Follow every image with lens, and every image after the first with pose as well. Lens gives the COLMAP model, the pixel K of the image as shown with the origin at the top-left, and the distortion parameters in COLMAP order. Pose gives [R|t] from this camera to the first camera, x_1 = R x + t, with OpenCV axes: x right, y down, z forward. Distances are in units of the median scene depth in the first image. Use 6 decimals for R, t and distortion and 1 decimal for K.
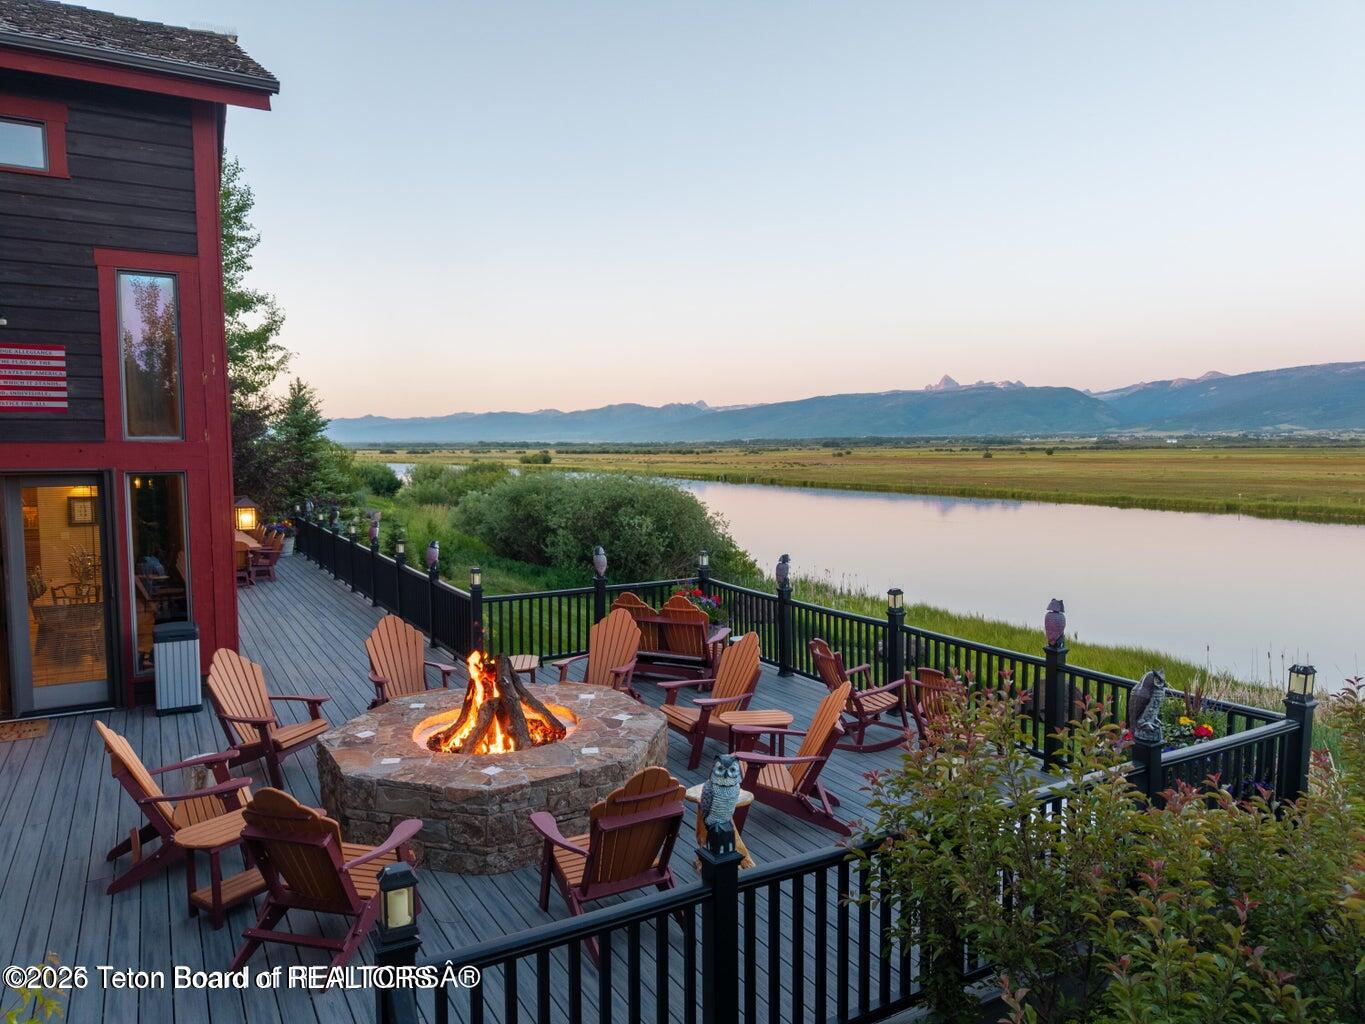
lens RADIAL K [[907.1, 0, 682.5], [0, 907.1, 512.0], [0, 0, 1]] dist [0.039246, -0.046876]
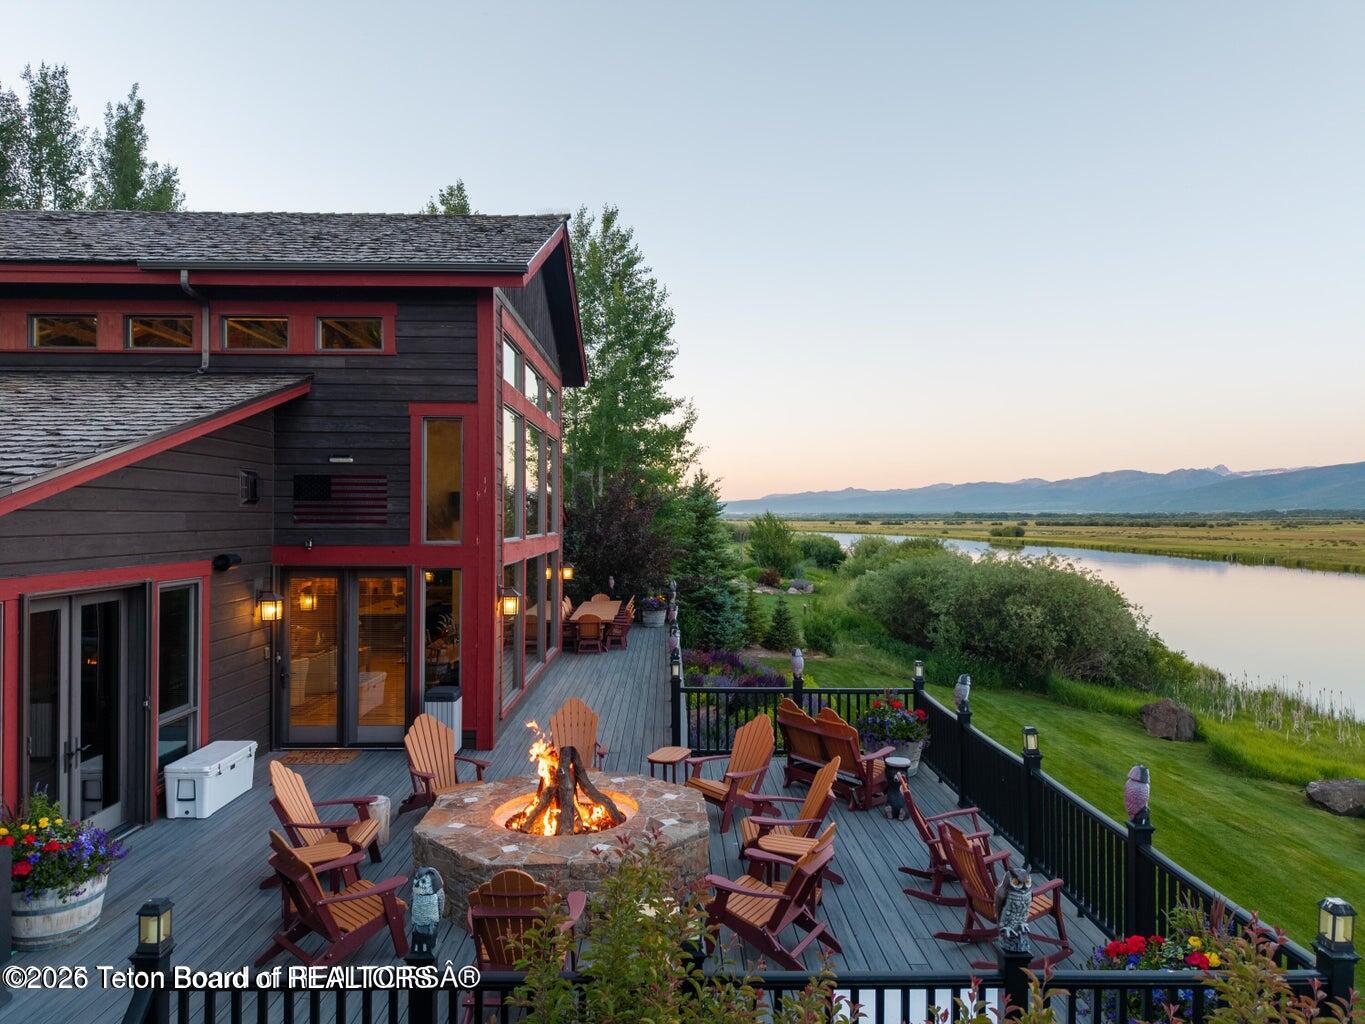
lens RADIAL K [[907.1, 0, 682.5], [0, 907.1, 512.0], [0, 0, 1]] dist [0.039246, -0.046876]
pose [[0.870370, 0.002062, -0.492395, 0.348838], [-0.039959, 0.996989, -0.066457, -0.049463], [0.490775, 0.077518, 0.867831, 0.034426]]
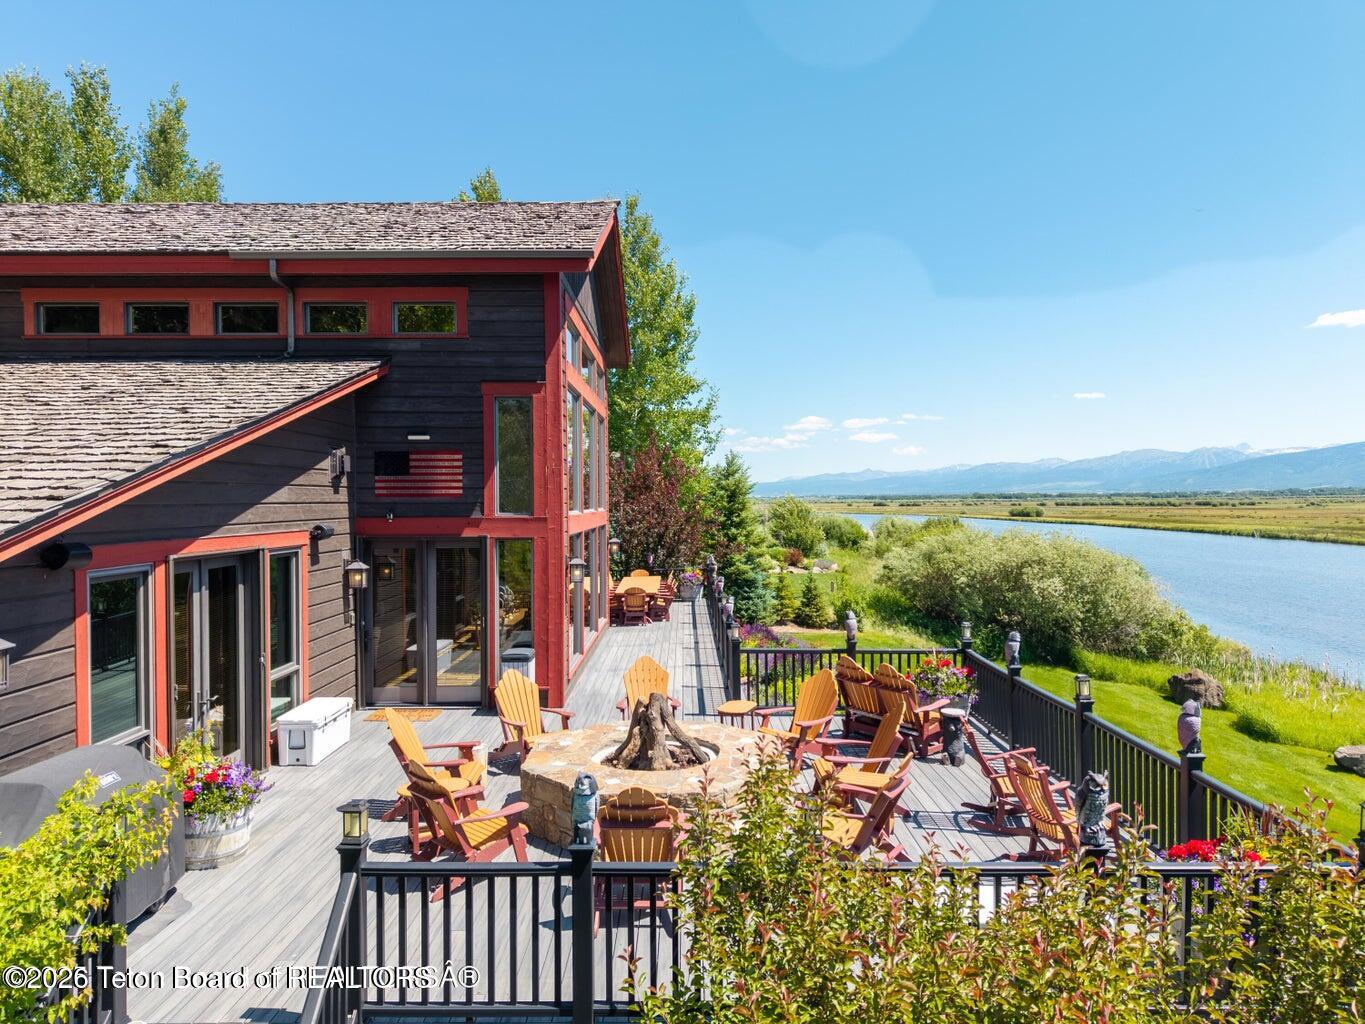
lens RADIAL K [[907.1, 0, 682.5], [0, 907.1, 512.0], [0, 0, 1]] dist [0.039246, -0.046876]
pose [[0.861355, 0.005075, -0.507978, 0.332293], [-0.033752, 0.998312, -0.047259, -0.026452], [0.506881, 0.057852, 0.860073, -0.056214]]
